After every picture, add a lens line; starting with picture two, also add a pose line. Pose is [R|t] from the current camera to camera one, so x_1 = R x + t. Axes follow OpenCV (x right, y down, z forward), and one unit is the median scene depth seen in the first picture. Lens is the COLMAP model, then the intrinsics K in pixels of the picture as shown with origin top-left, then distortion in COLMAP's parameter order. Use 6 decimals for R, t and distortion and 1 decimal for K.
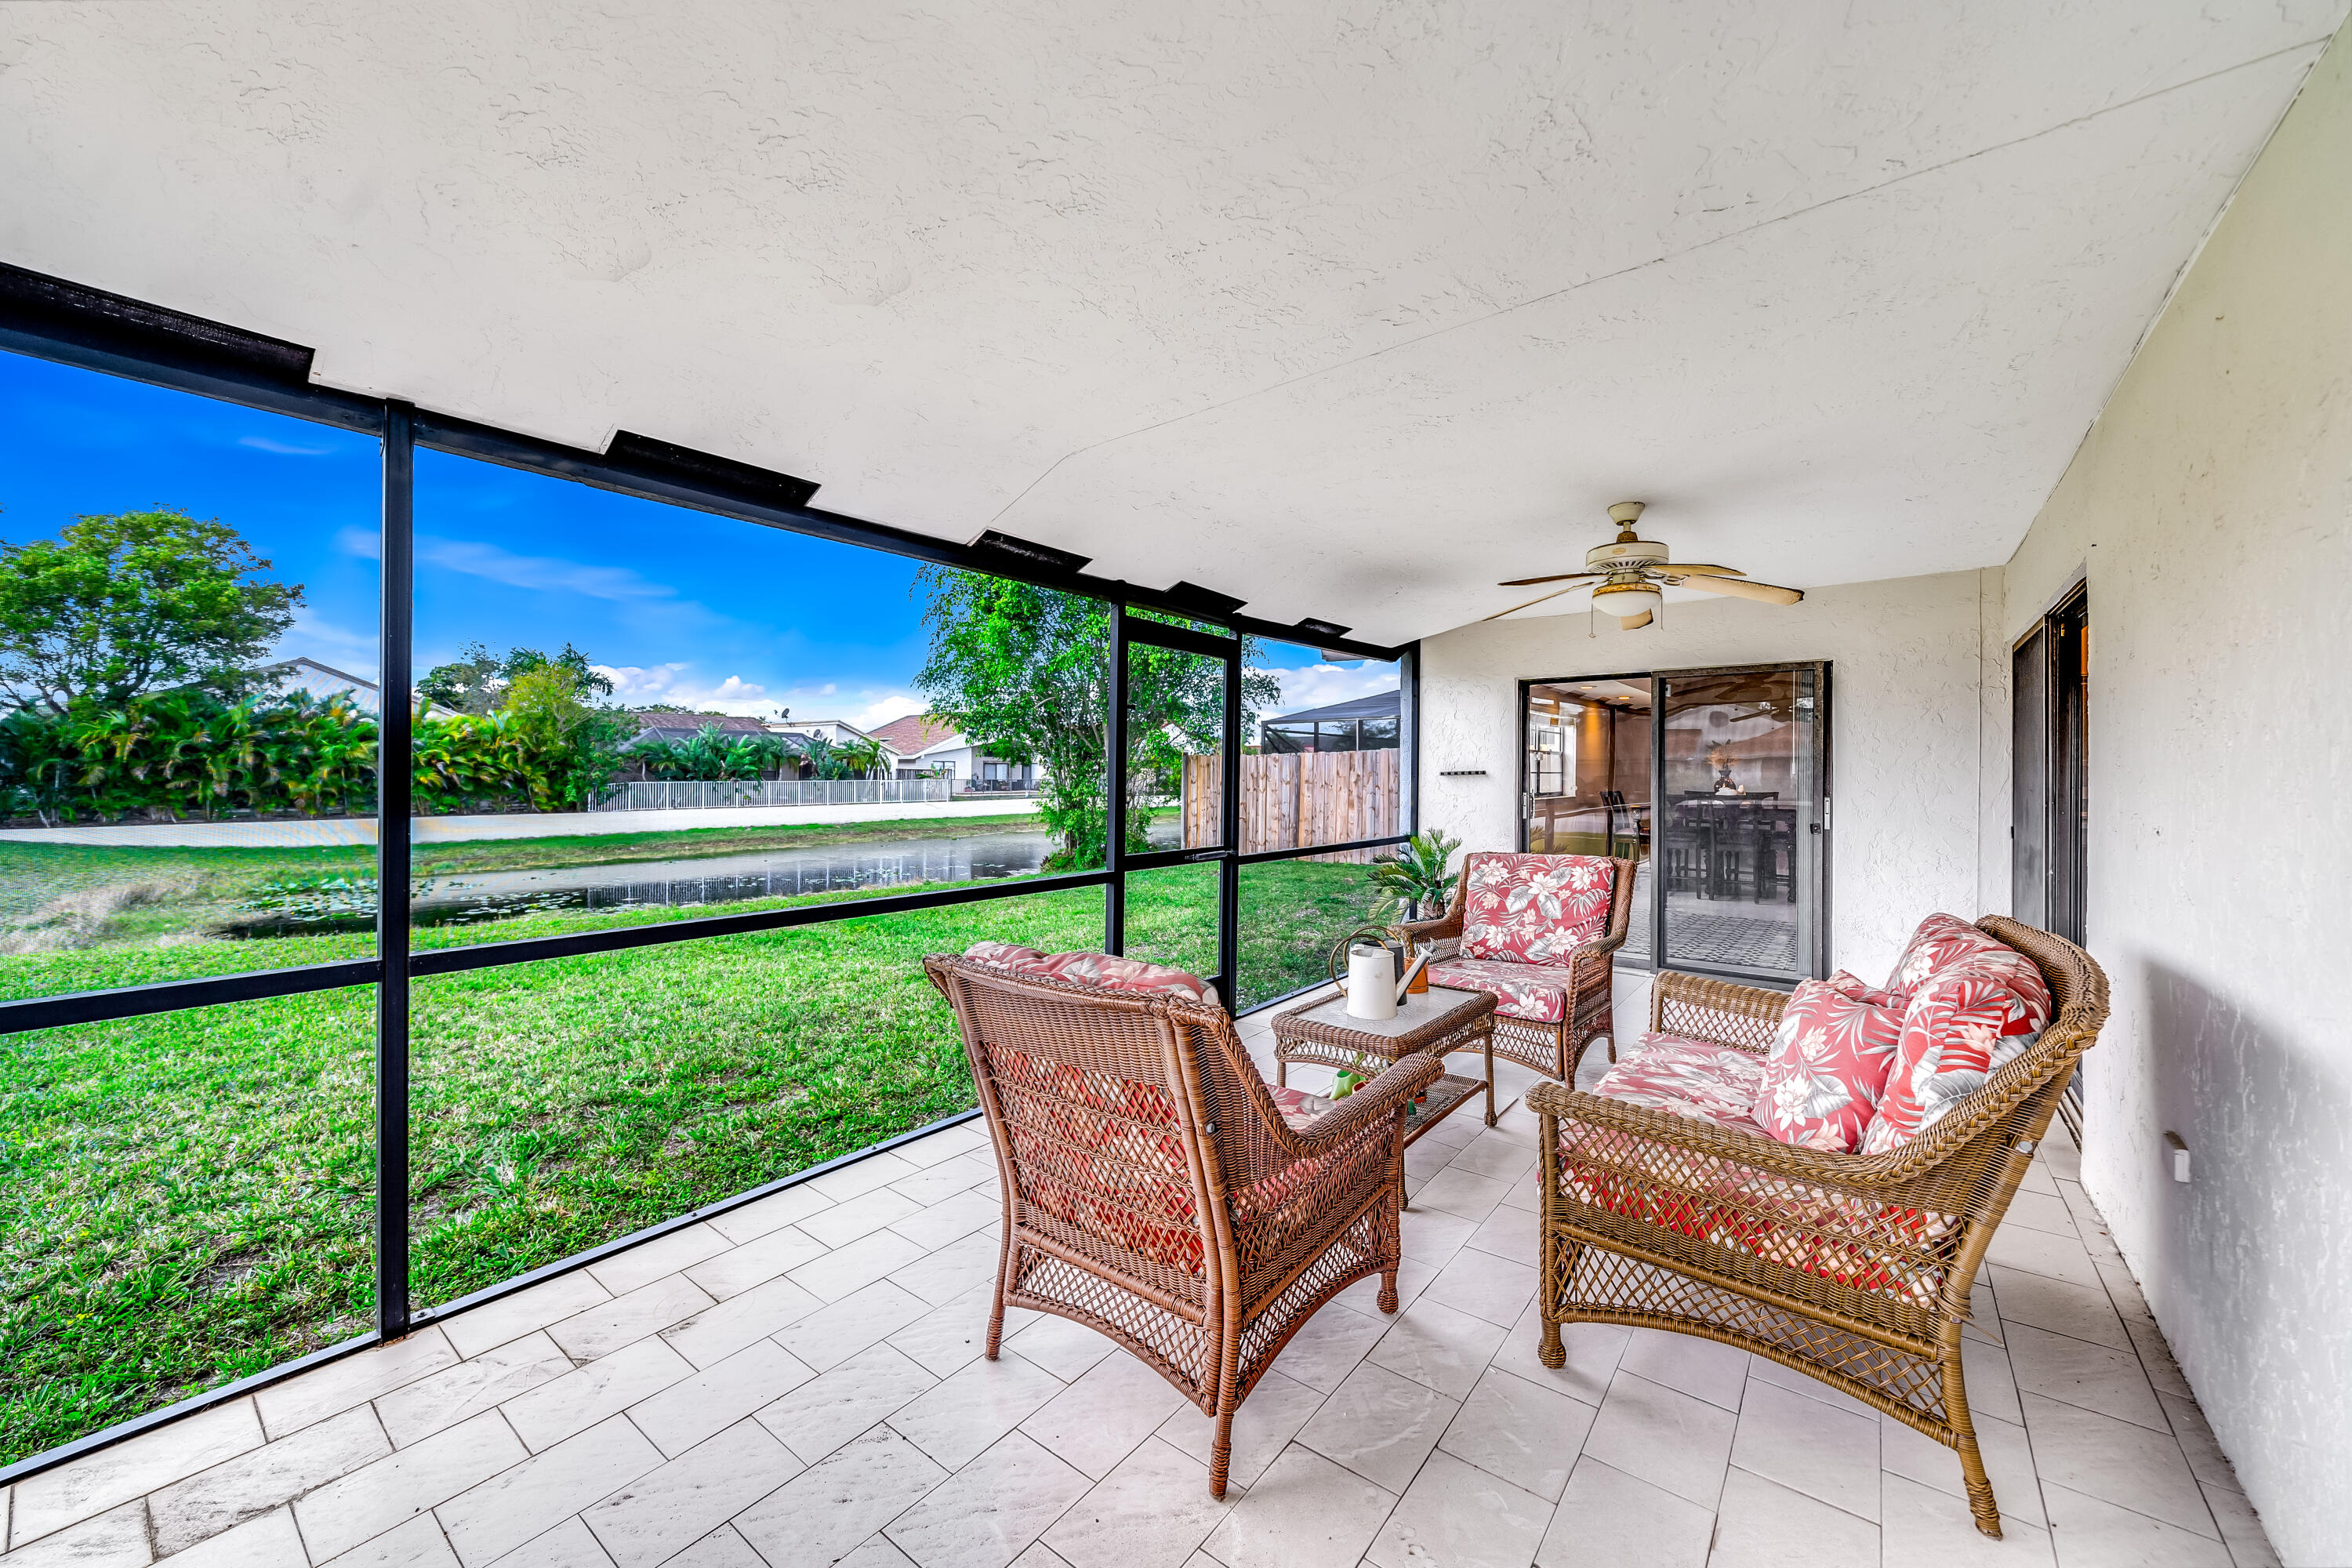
lens RADIAL K [[886.4, 0, 1163.8], [0, 886.4, 780.3], [0, 0, 1]] dist [-0.005014, 0.000543]
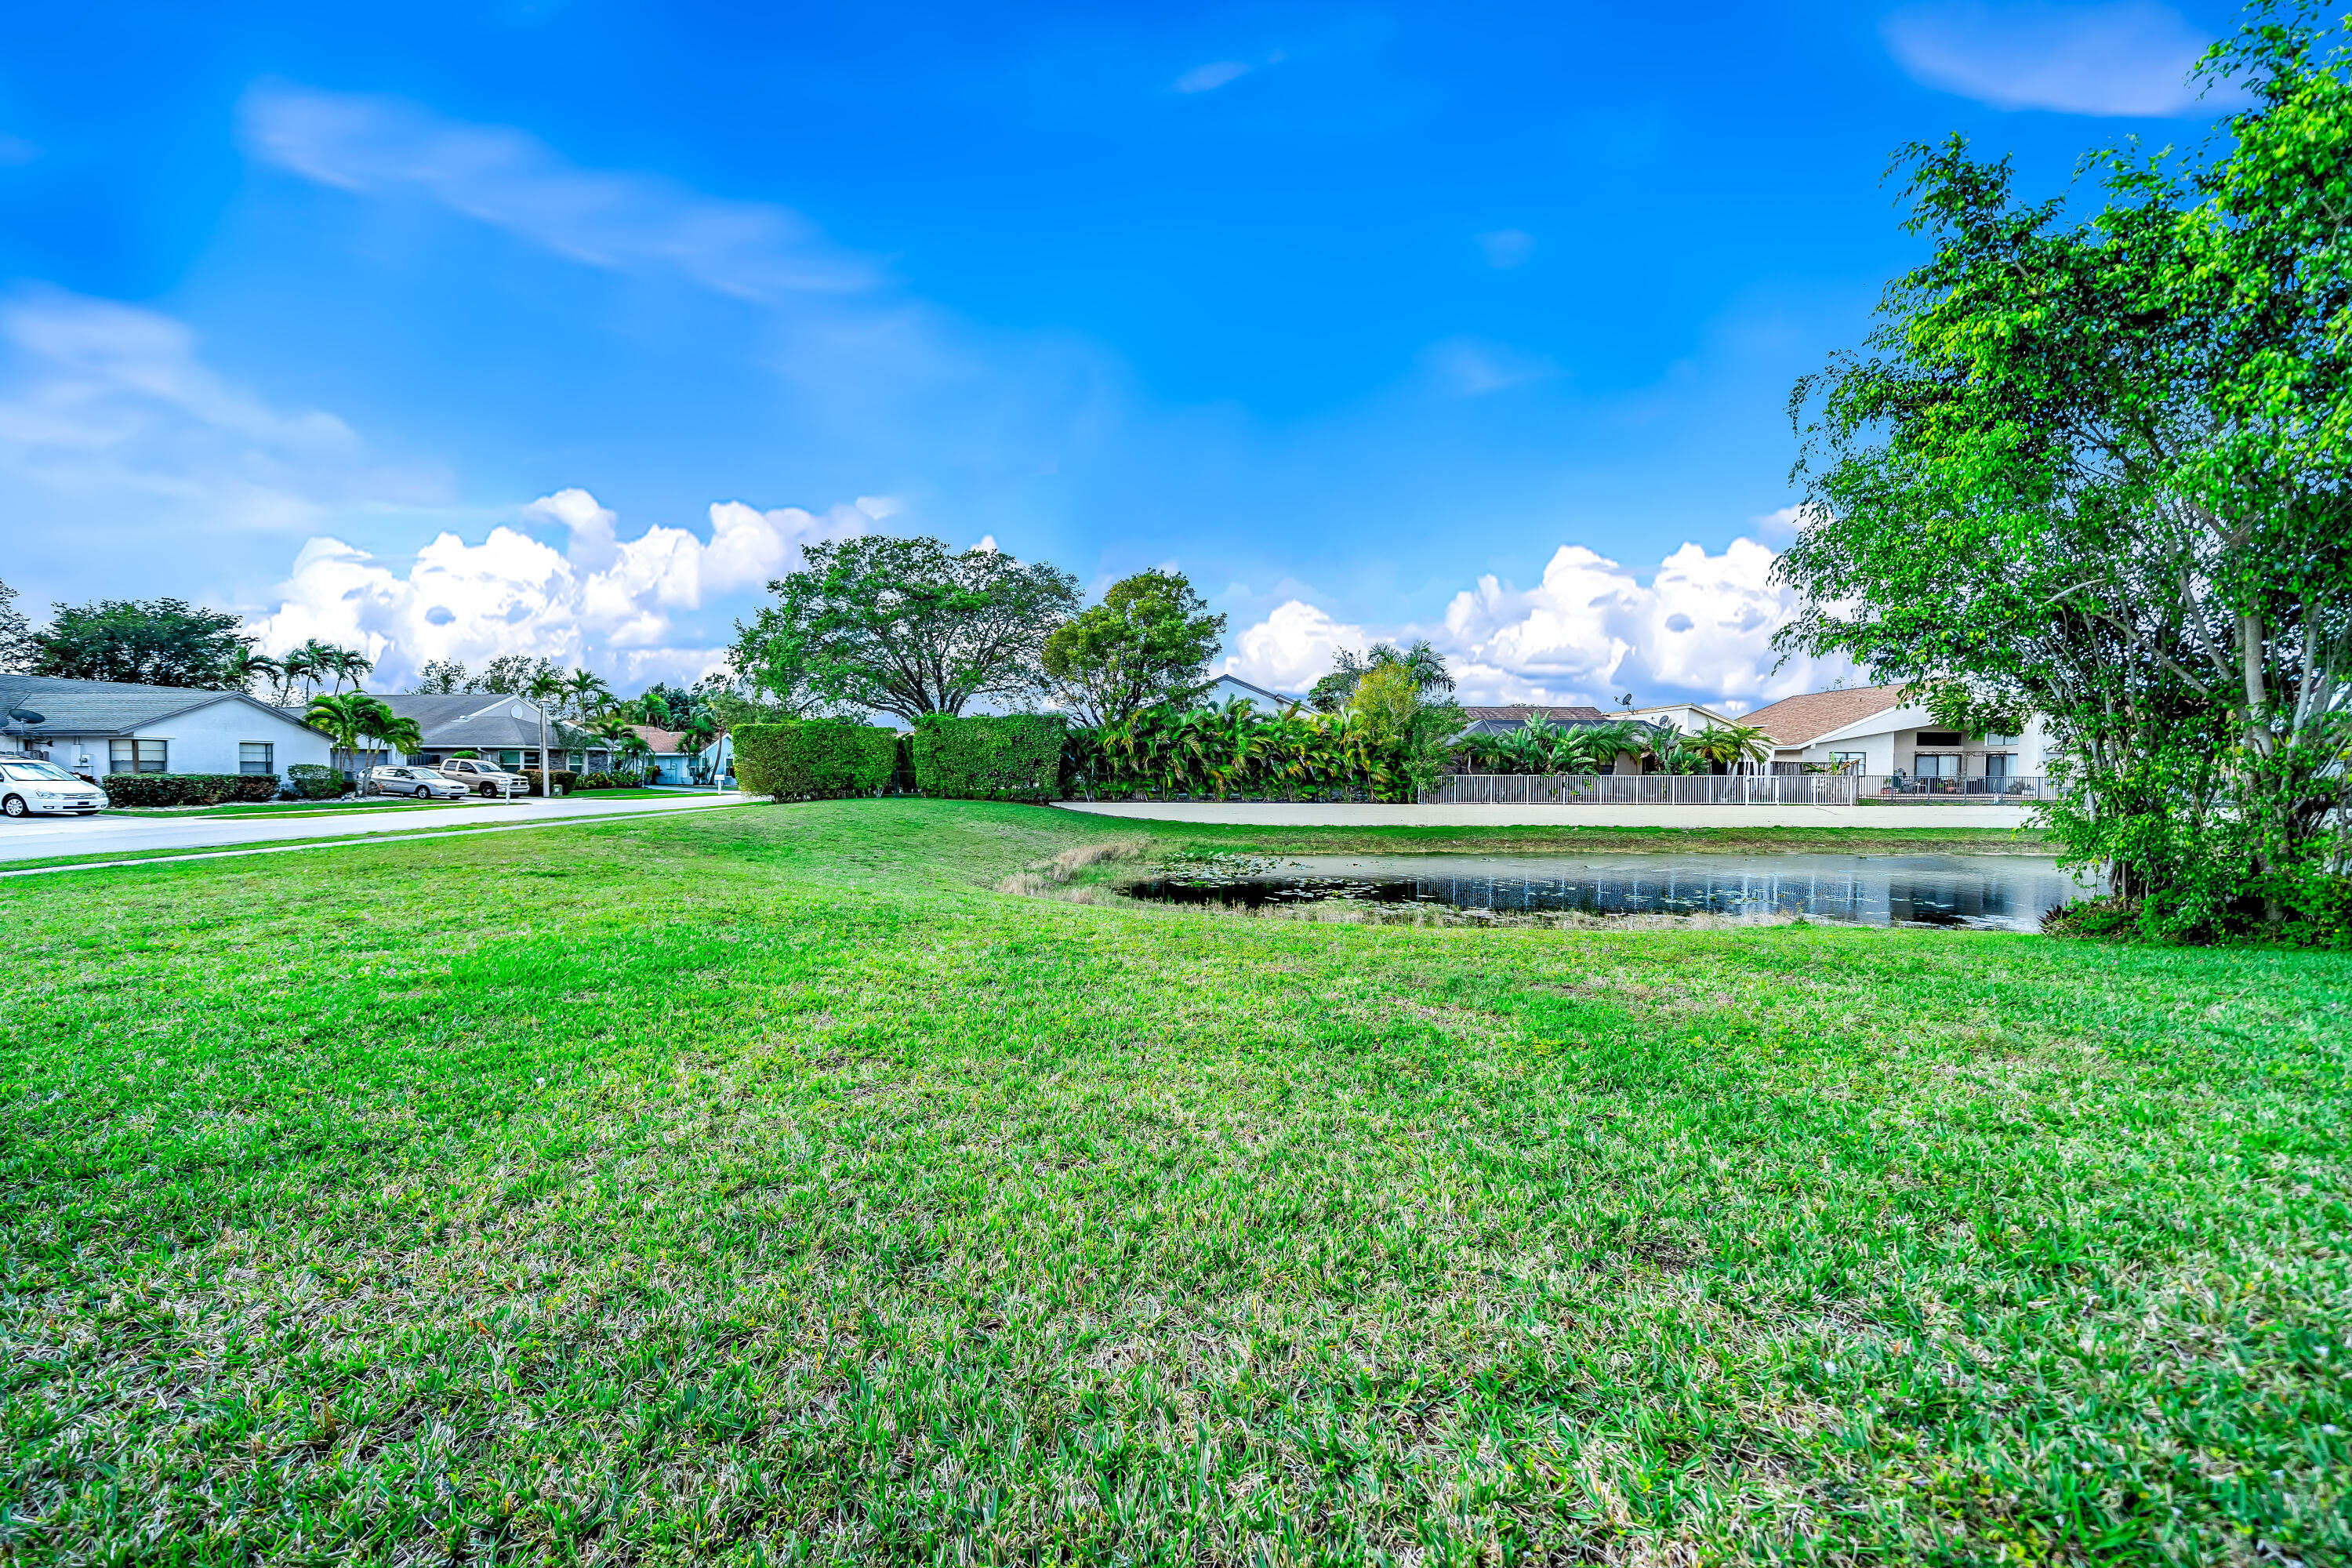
lens RADIAL K [[886.4, 0, 1163.4], [0, 886.4, 792.1], [0, 0, 1]] dist [-0.005014, 0.000543]
pose [[0.615450, 0.018597, -0.787957, -0.032064], [-0.008400, 0.999820, 0.017036, 0.010111], [0.788131, -0.003866, 0.615495, 0.184230]]
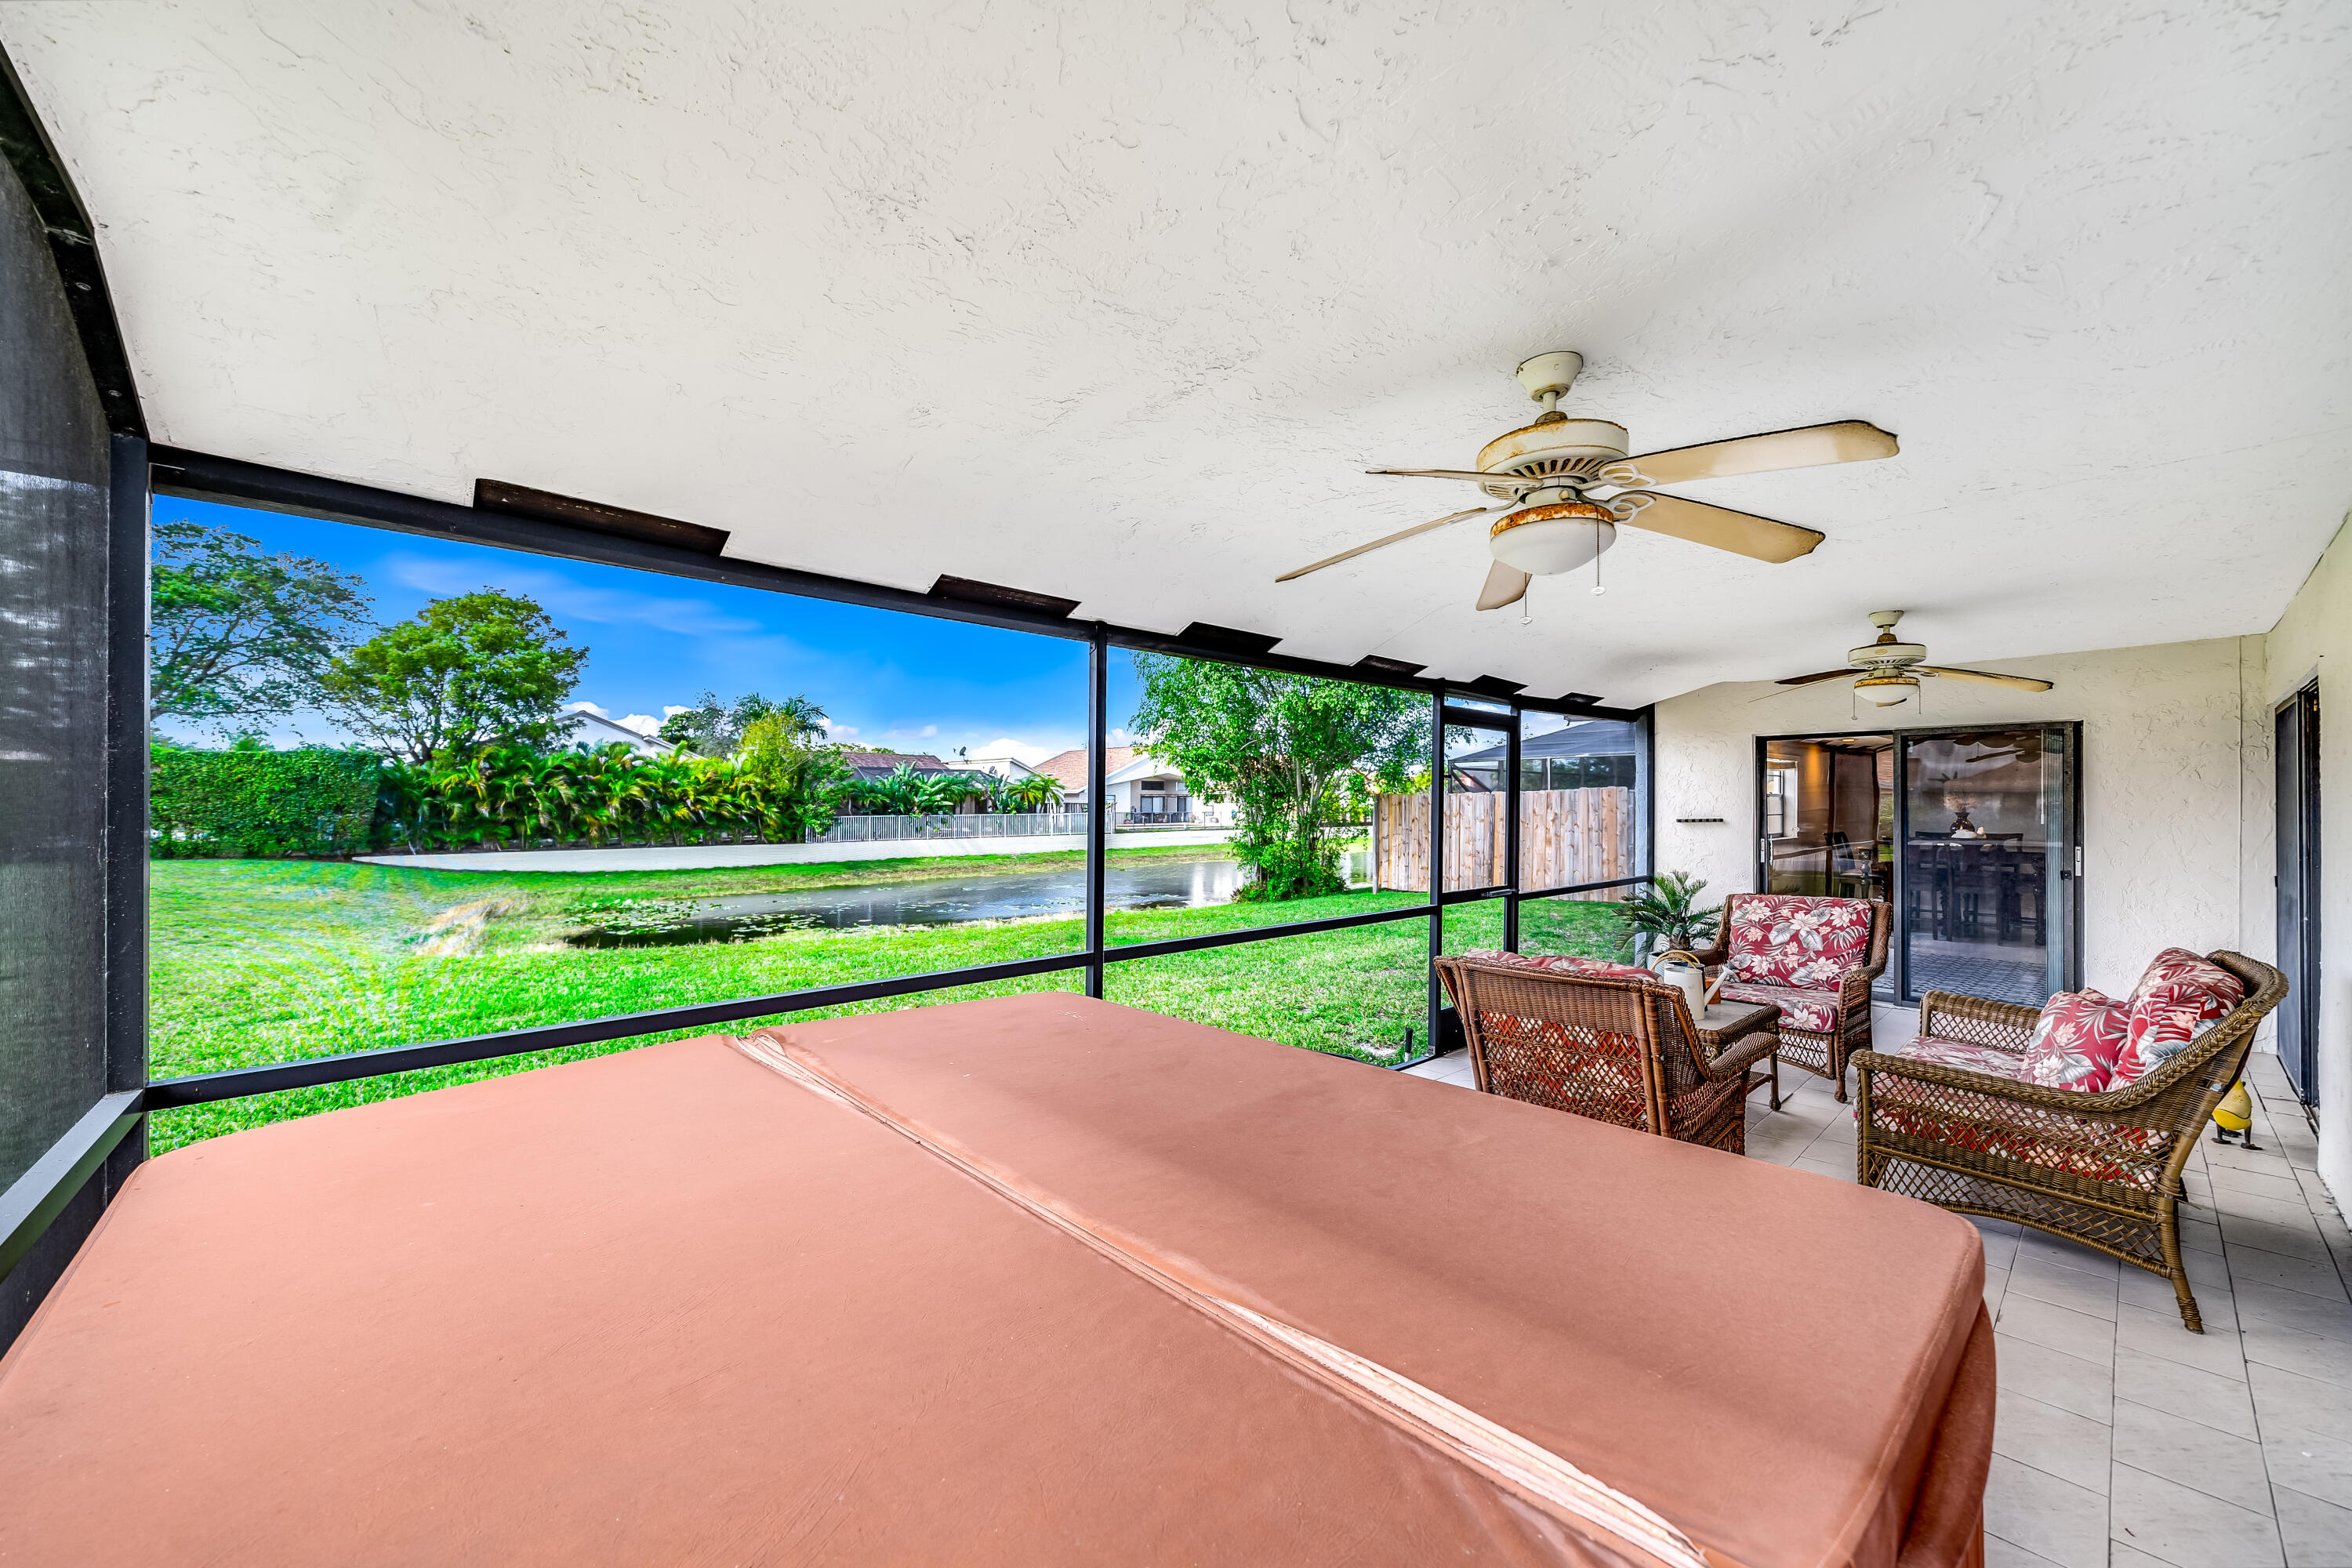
lens RADIAL K [[886.4, 0, 1158.6], [0, 886.4, 804.8], [0, 0, 1]] dist [-0.005014, 0.000543]
pose [[0.986487, -0.003036, -0.163813, -0.034754], [0.001848, 0.999971, -0.007403, -0.004832], [0.163831, 0.007000, 0.986464, -0.047412]]
